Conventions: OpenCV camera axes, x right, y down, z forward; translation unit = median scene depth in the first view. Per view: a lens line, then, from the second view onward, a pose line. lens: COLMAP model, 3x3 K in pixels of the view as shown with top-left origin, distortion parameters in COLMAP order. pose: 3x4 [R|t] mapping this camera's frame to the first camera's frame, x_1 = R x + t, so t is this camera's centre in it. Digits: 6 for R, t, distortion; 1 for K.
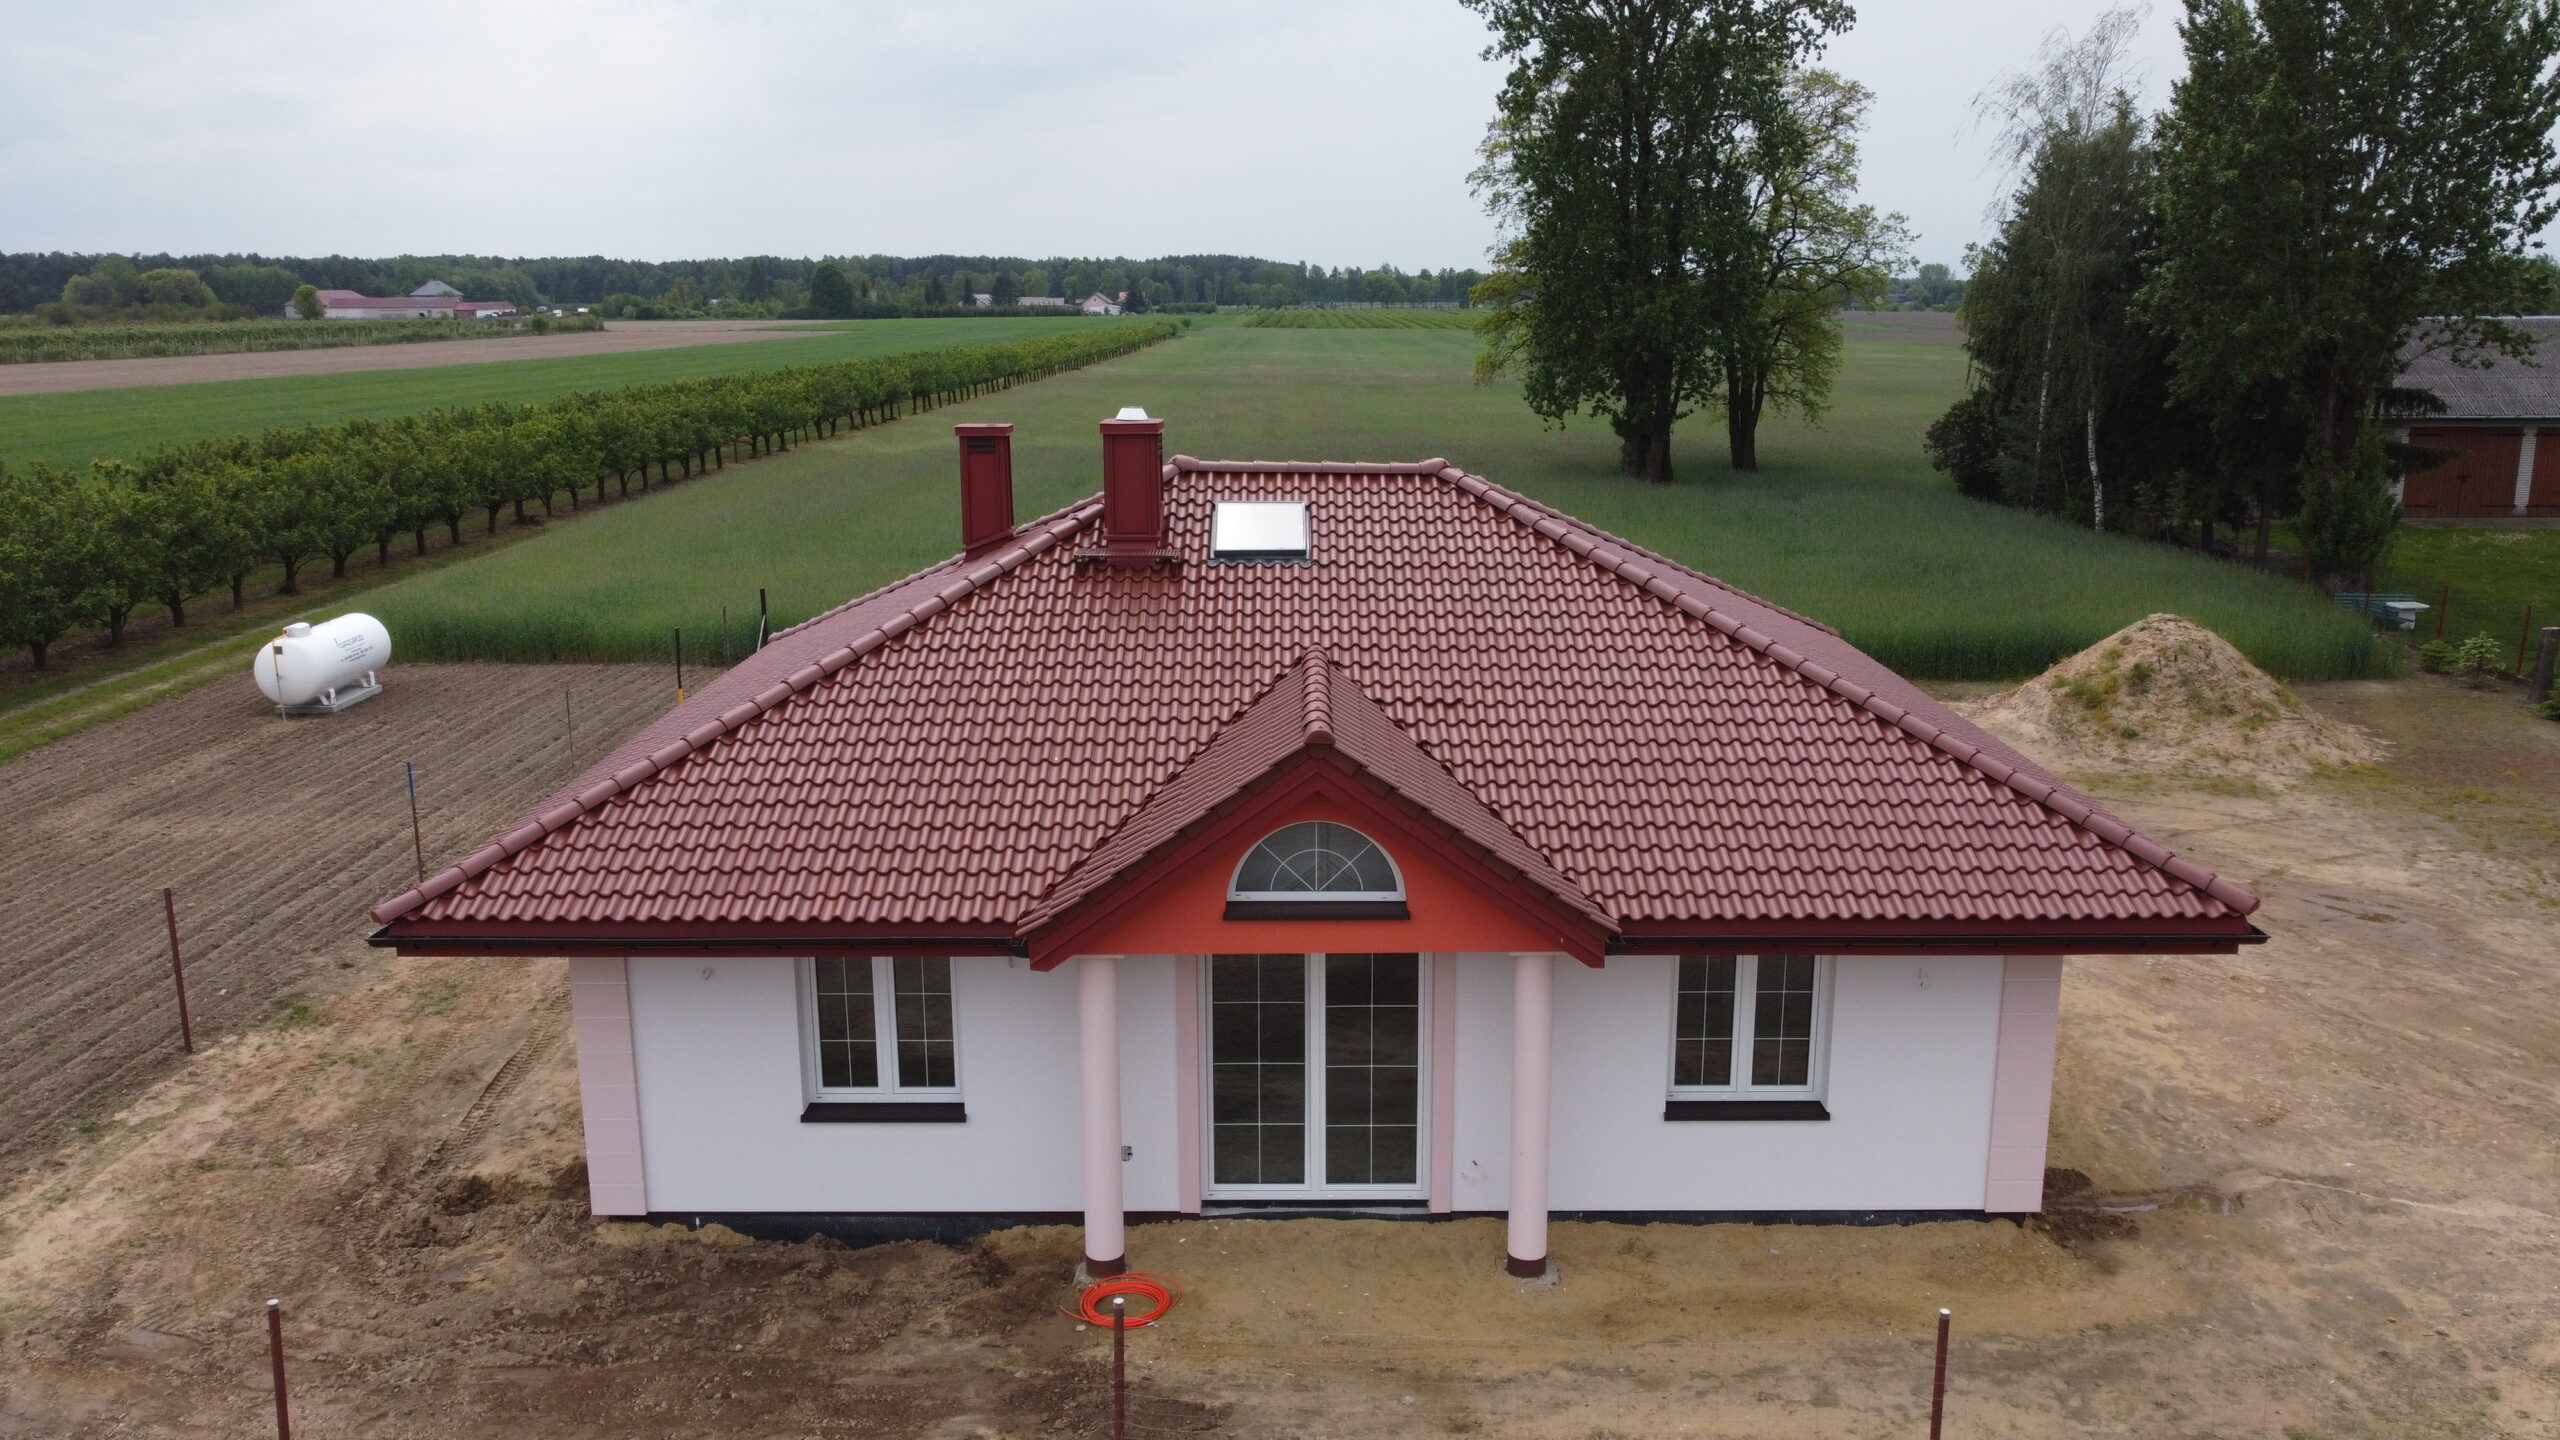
lens RADIAL K [[1936.0, 0, 1284.1], [0, 1936.0, 719.9], [0, 0, 1]] dist [-0.015143, 0.006514]
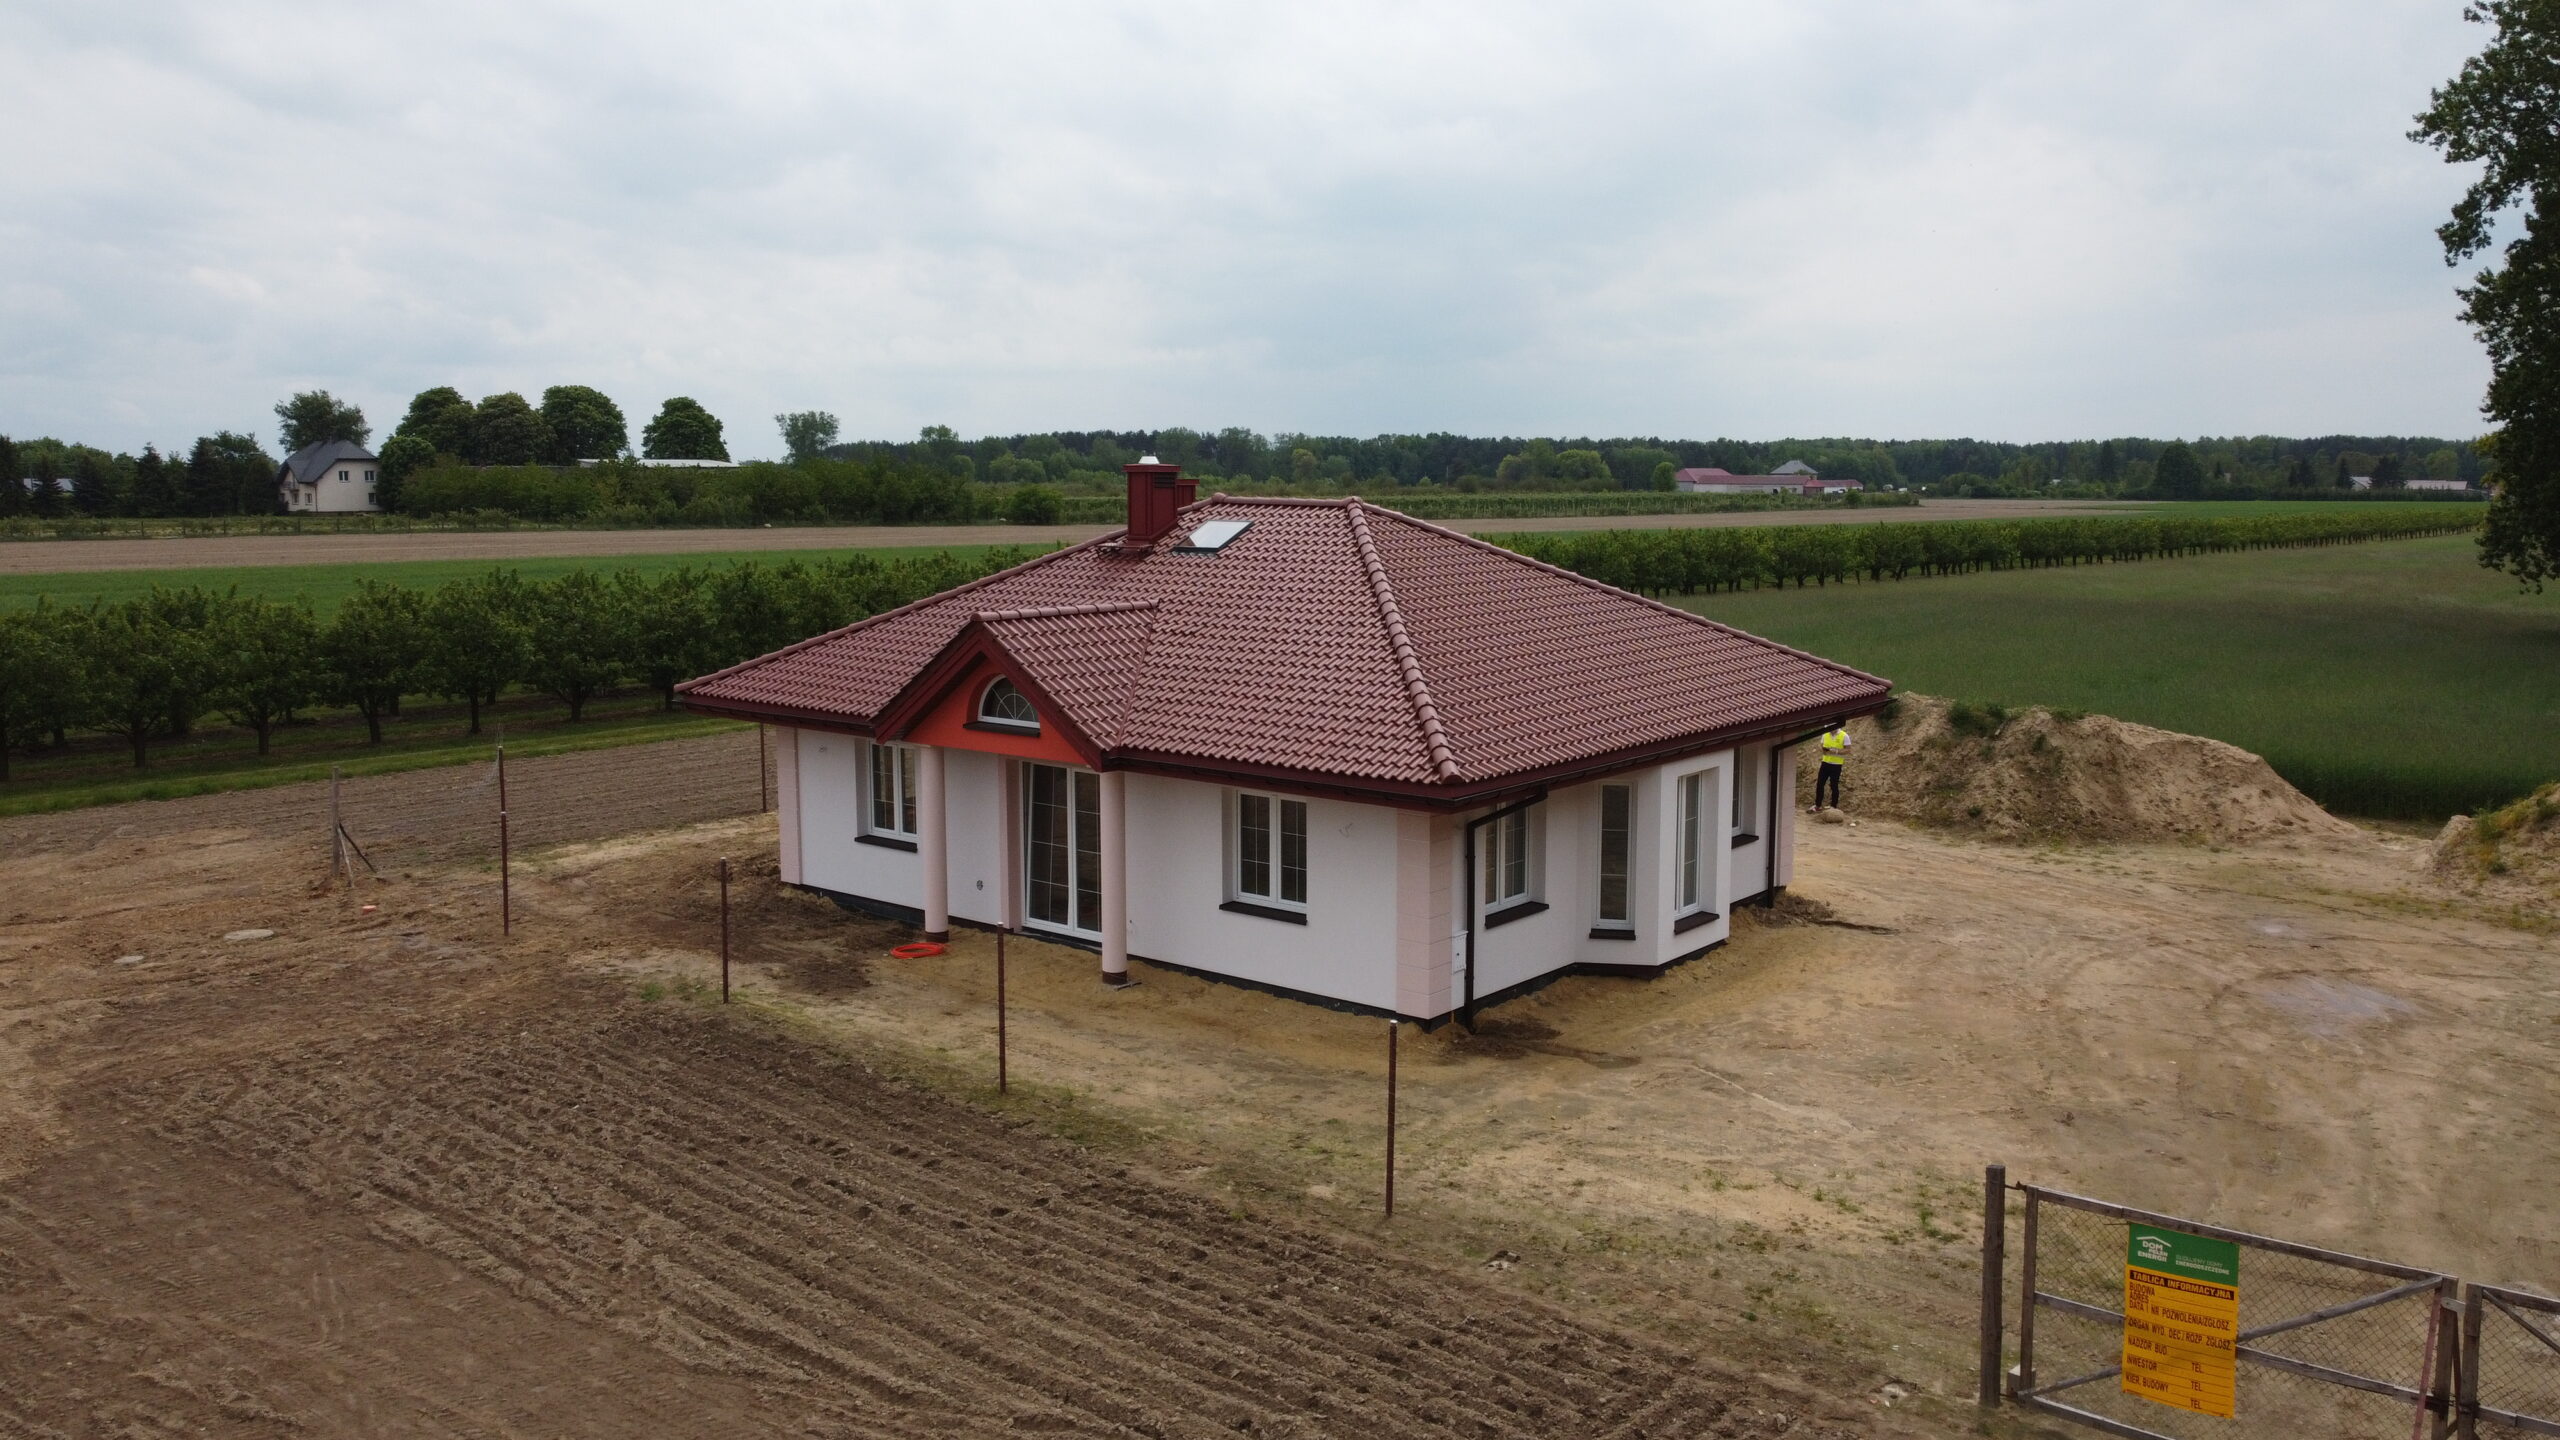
lens RADIAL K [[1936.0, 0, 1284.1], [0, 1936.0, 719.9], [0, 0, 1]] dist [-0.015143, 0.006514]
pose [[0.776903, 0.083086, -0.624114, 1.136919], [-0.140113, 0.989213, -0.042724, 0.116879], [0.613832, 0.120640, 0.780164, -0.154467]]
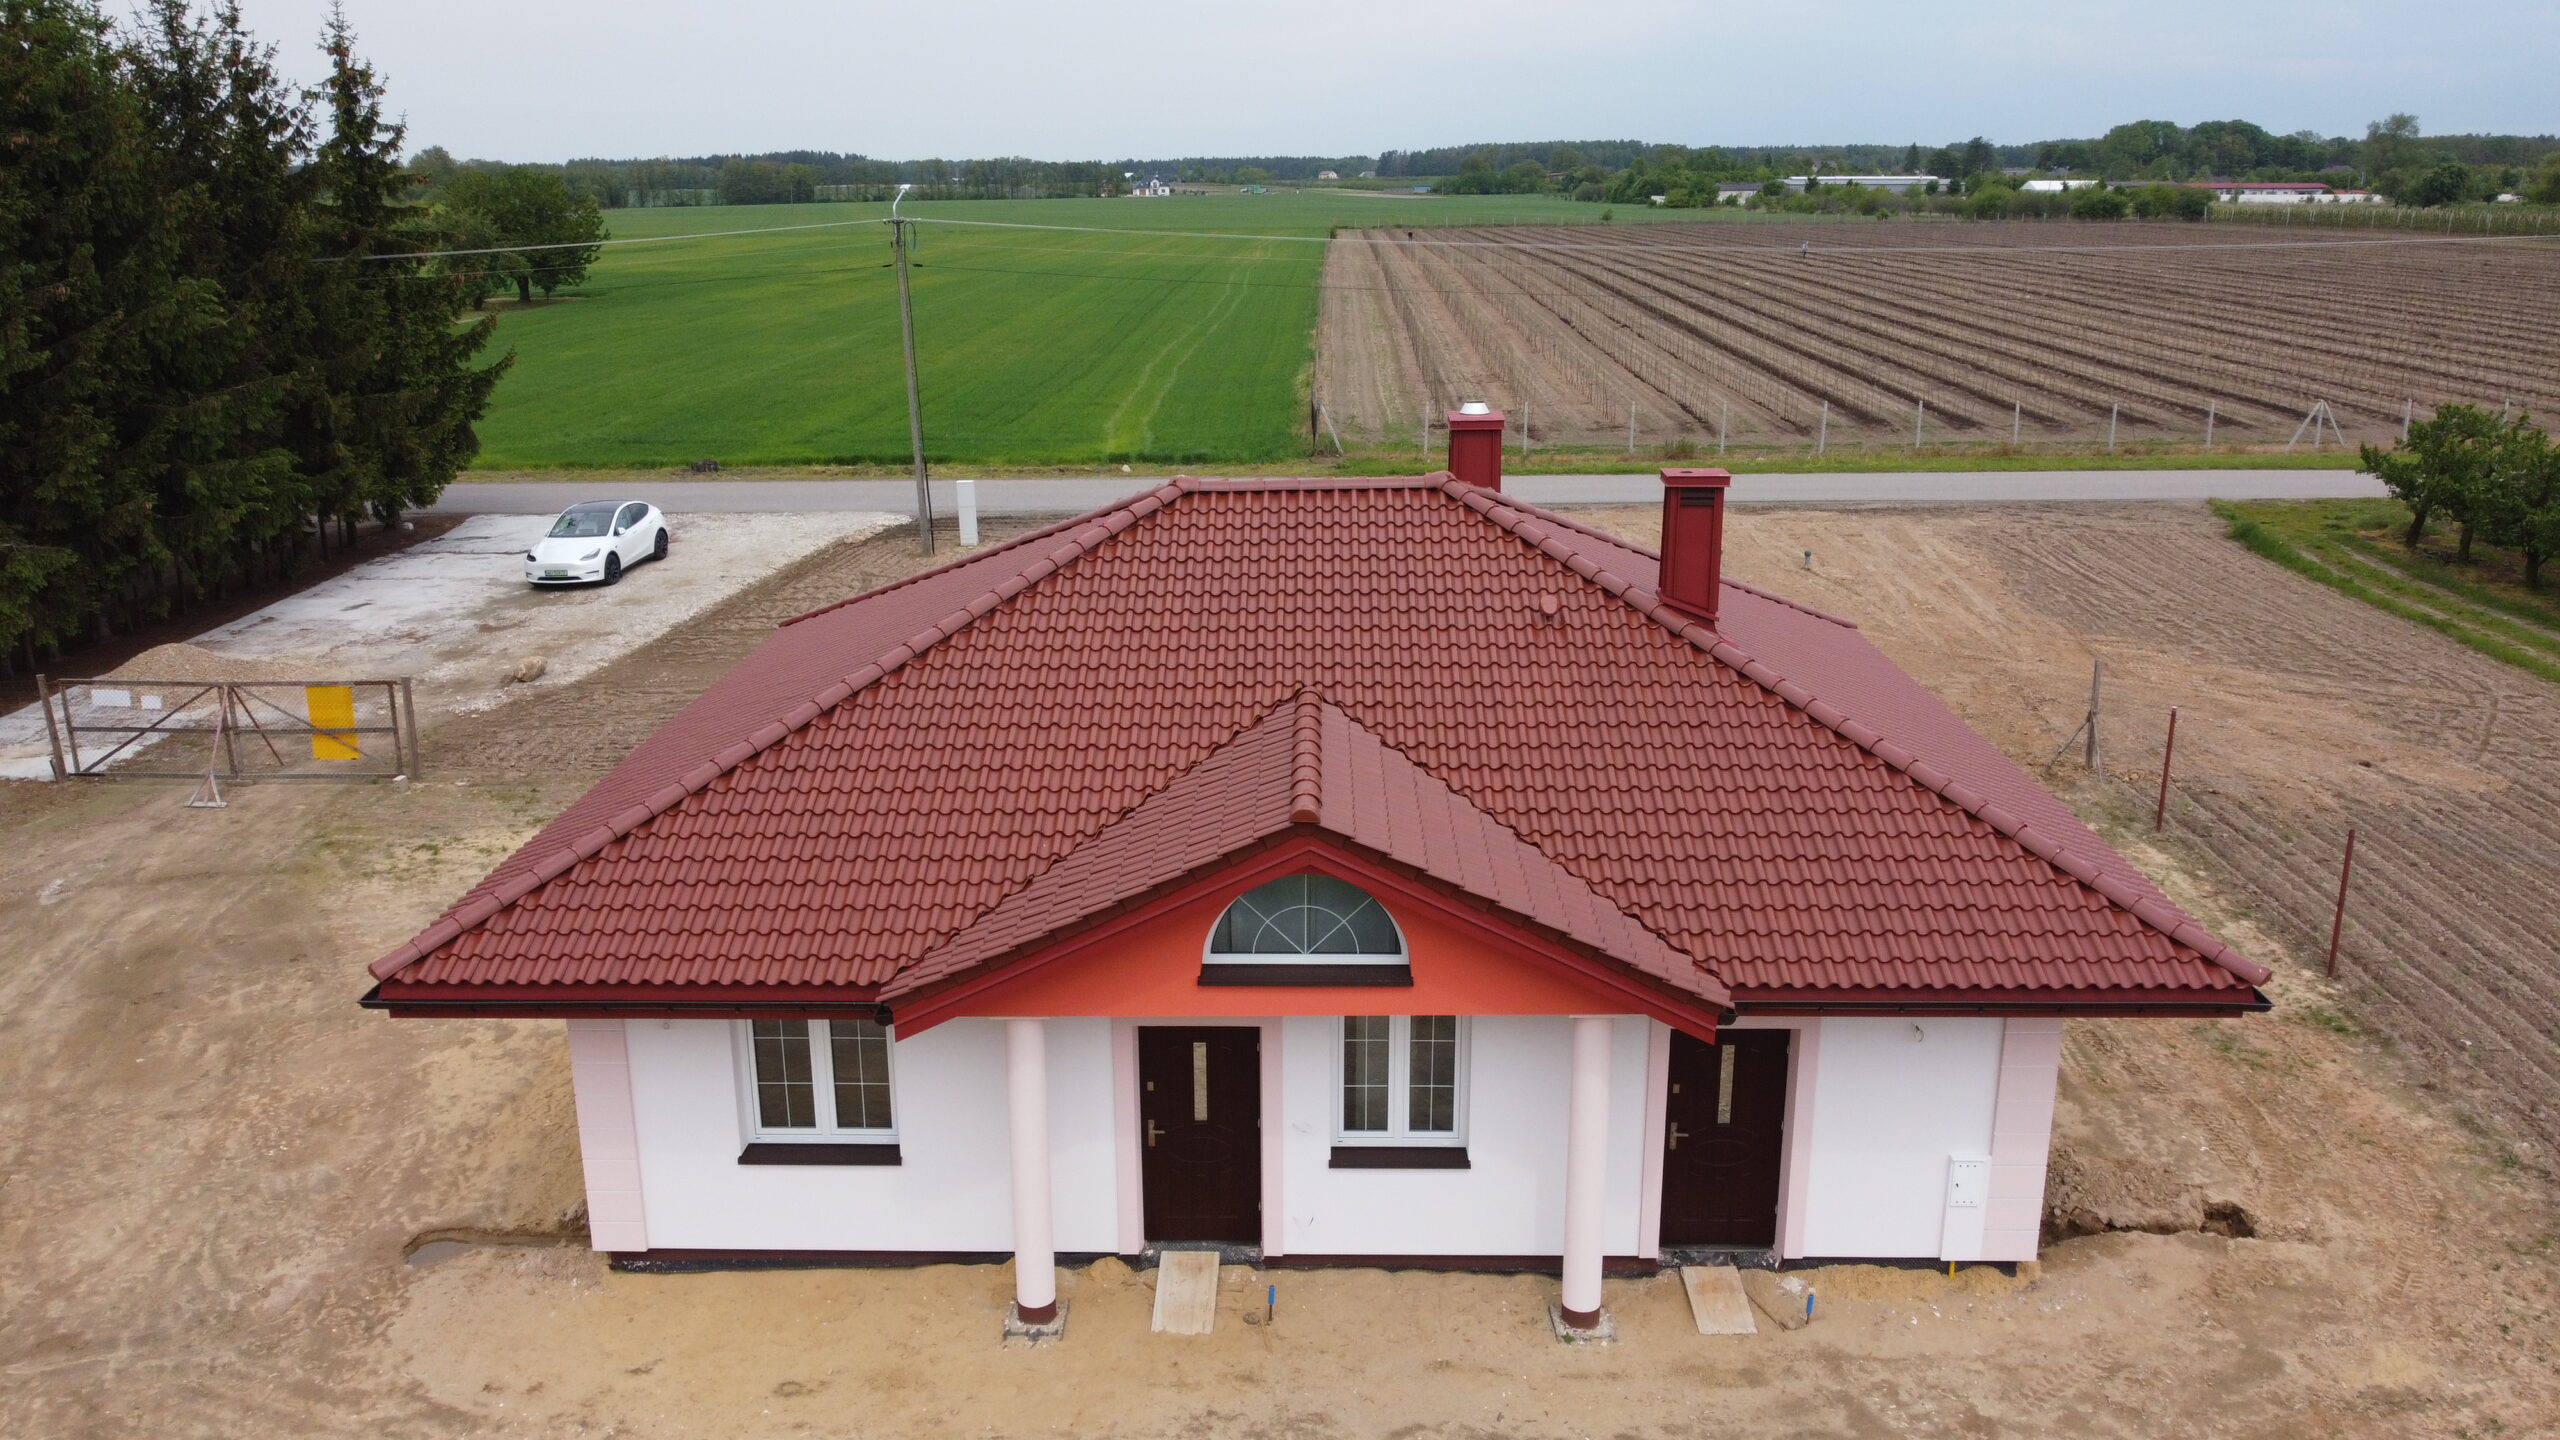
lens RADIAL K [[1936.0, 0, 1284.1], [0, 1936.0, 719.9], [0, 0, 1]] dist [-0.015143, 0.006514]
pose [[-0.999805, 0.005251, 0.019061, 0.009430], [0.013709, 0.878803, 0.476989, -0.594042], [-0.014246, 0.477157, -0.878703, 2.309333]]
